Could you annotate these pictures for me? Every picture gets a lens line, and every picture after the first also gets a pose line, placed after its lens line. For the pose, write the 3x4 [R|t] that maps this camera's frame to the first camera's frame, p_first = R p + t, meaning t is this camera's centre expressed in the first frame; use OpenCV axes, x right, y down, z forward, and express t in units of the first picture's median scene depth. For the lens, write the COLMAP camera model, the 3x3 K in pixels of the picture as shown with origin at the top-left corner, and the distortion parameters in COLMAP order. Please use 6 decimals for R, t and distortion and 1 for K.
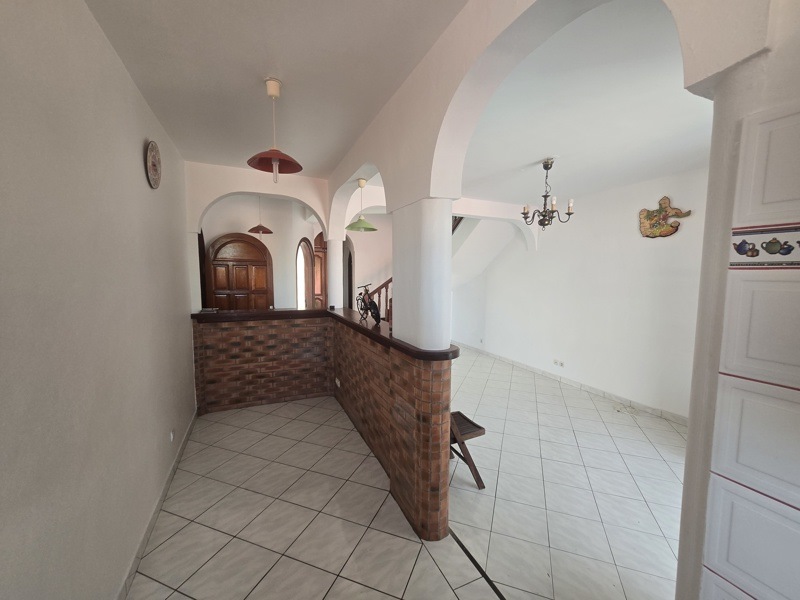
lens RADIAL K [[325.9, 0, 401.8], [0, 325.9, 301.0], [0, 0, 1]] dist [0.000142, 0.000769]
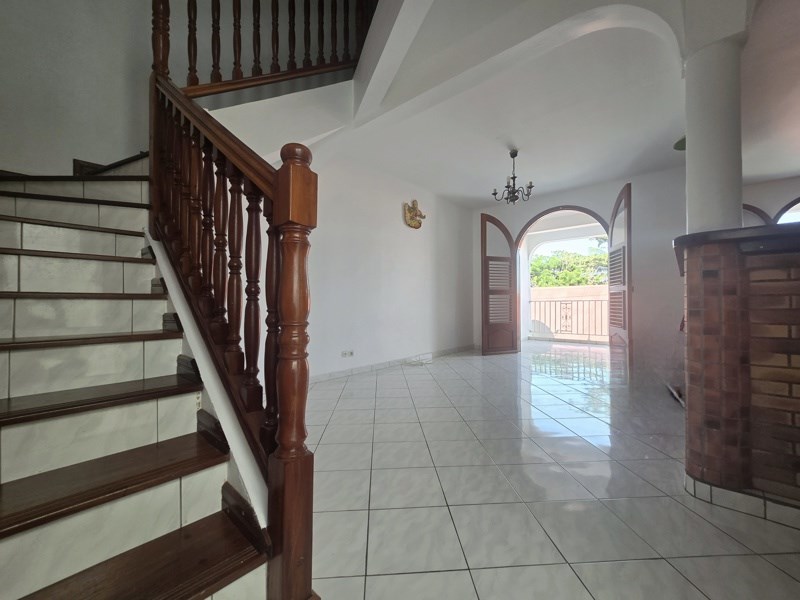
lens RADIAL K [[325.9, 0, 401.8], [0, 325.9, 301.0], [0, 0, 1]] dist [0.000142, 0.000769]
pose [[-0.404107, 0.003263, 0.914706, -0.442982], [0.071175, 0.997074, 0.027888, 0.068677], [-0.911939, 0.076374, -0.403156, 1.642827]]
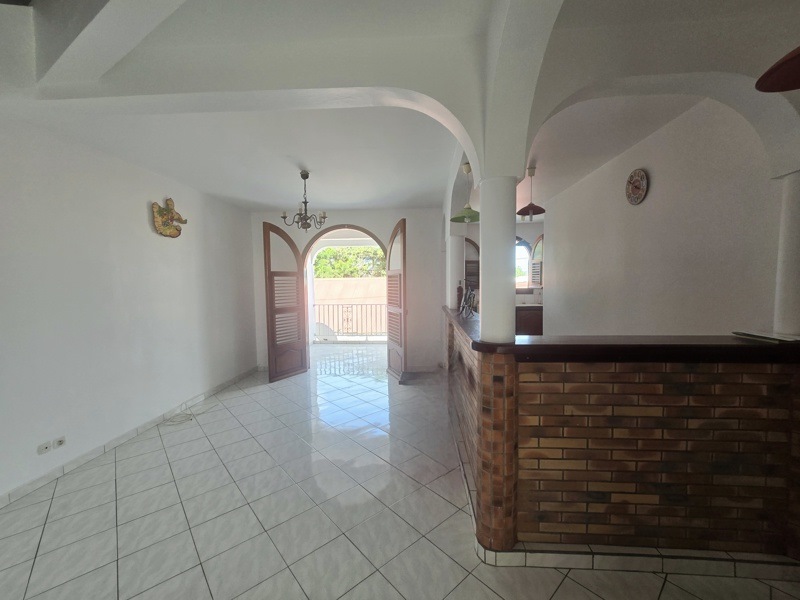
lens RADIAL K [[325.9, 0, 401.8], [0, 325.9, 301.0], [0, 0, 1]] dist [0.000142, 0.000769]
pose [[-0.881040, -0.026033, 0.472326, -0.324399], [0.042321, 0.990143, 0.133515, -0.105818], [-0.471145, 0.137621, -0.871253, 1.586977]]
